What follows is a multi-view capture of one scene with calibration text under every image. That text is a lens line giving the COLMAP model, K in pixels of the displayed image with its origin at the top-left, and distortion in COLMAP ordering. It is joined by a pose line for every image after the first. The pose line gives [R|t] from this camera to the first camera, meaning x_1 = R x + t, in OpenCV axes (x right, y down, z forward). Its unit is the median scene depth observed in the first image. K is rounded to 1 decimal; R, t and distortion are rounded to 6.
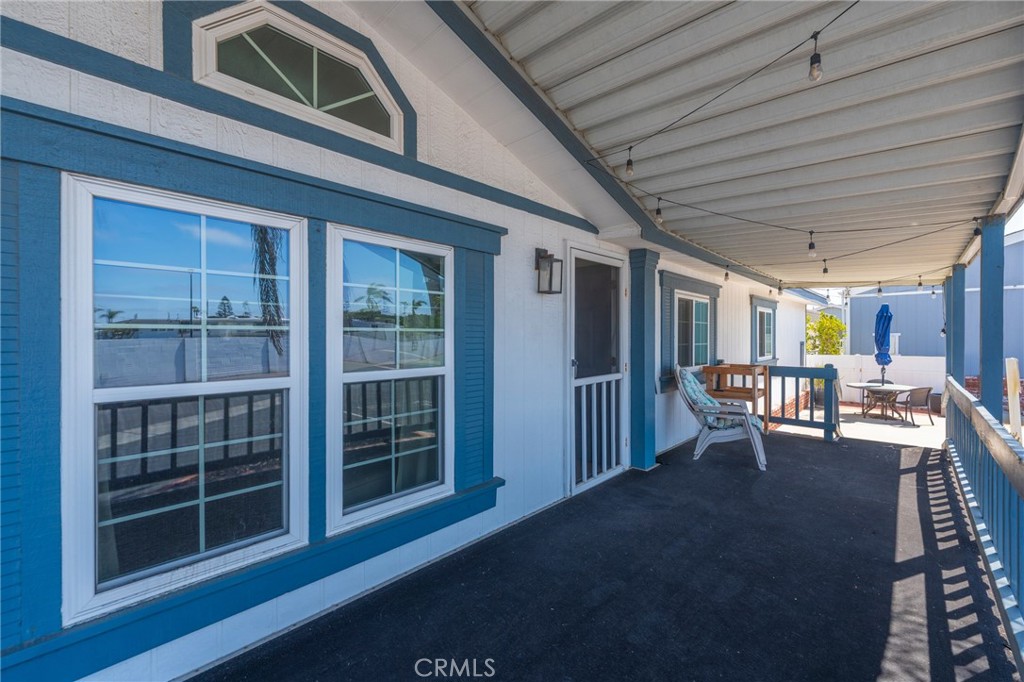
lens RADIAL K [[415.3, 0, 515.0], [0, 415.3, 344.0], [0, 0, 1]] dist [-0.000796, -0.000352]
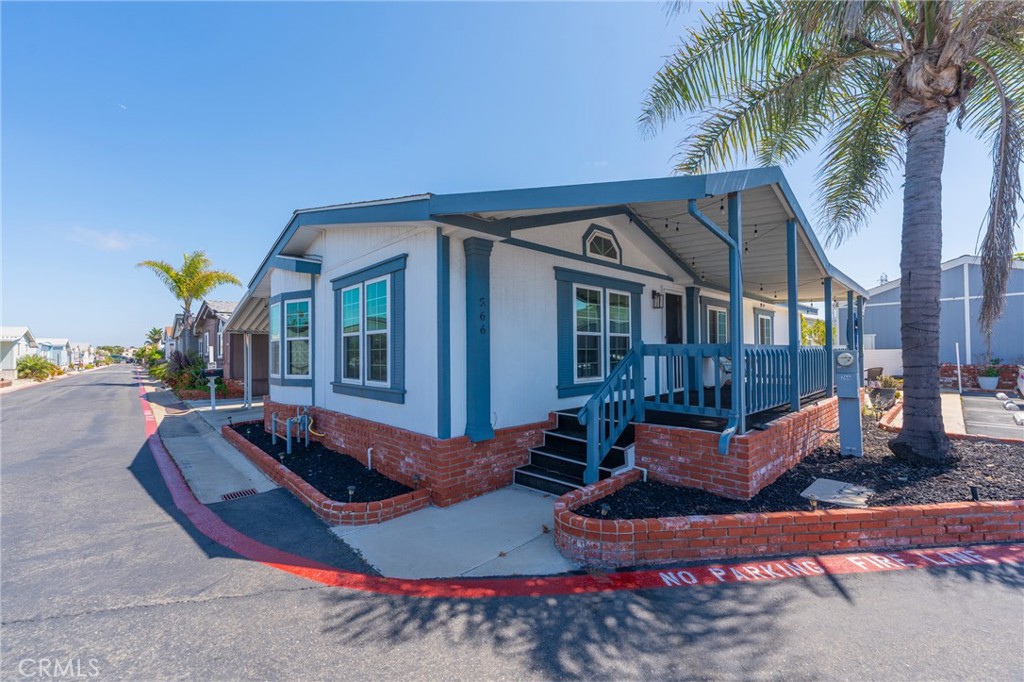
lens RADIAL K [[415.3, 0, 515.0], [0, 415.3, 344.0], [0, 0, 1]] dist [-0.000796, -0.000352]
pose [[0.998760, -0.009598, -0.048849, -0.693475], [0.007803, 0.999292, -0.036810, 0.187726], [0.049168, 0.036384, 0.998128, -1.609280]]
